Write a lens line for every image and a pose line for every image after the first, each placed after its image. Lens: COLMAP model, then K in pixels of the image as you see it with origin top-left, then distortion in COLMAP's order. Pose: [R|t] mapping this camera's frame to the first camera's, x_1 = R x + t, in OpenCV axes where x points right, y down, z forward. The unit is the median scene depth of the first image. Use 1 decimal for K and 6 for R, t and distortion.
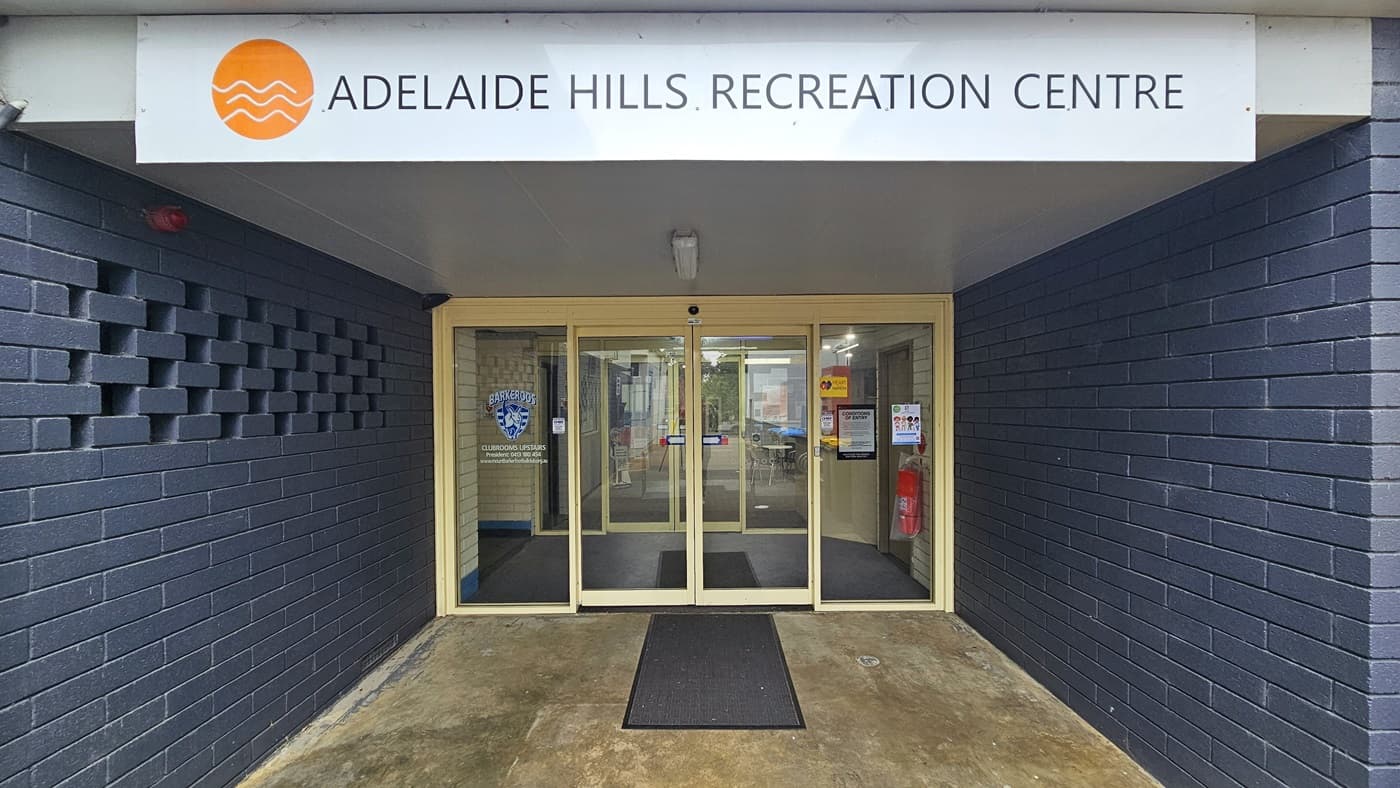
lens RADIAL K [[552.8, 0, 701.5], [0, 552.8, 401.9], [0, 0, 1]] dist [0.000719, 0.000061]
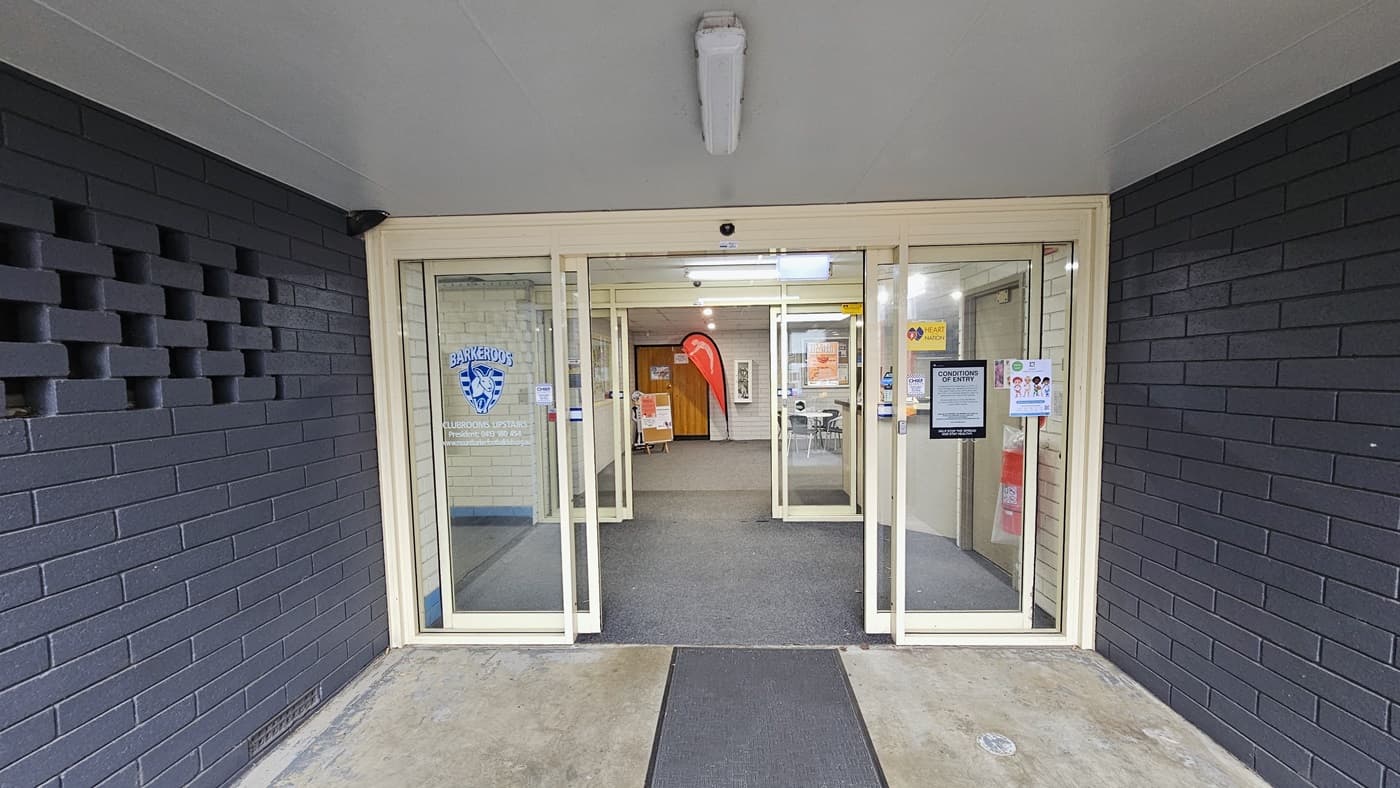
lens RADIAL K [[552.8, 0, 699.9], [0, 552.8, 404.3], [0, 0, 1]] dist [0.000719, 0.000061]
pose [[0.998777, -0.008034, -0.048794, -0.016709], [0.011273, 0.997725, 0.066470, 0.010102], [0.048149, -0.066938, 0.996595, 0.285588]]
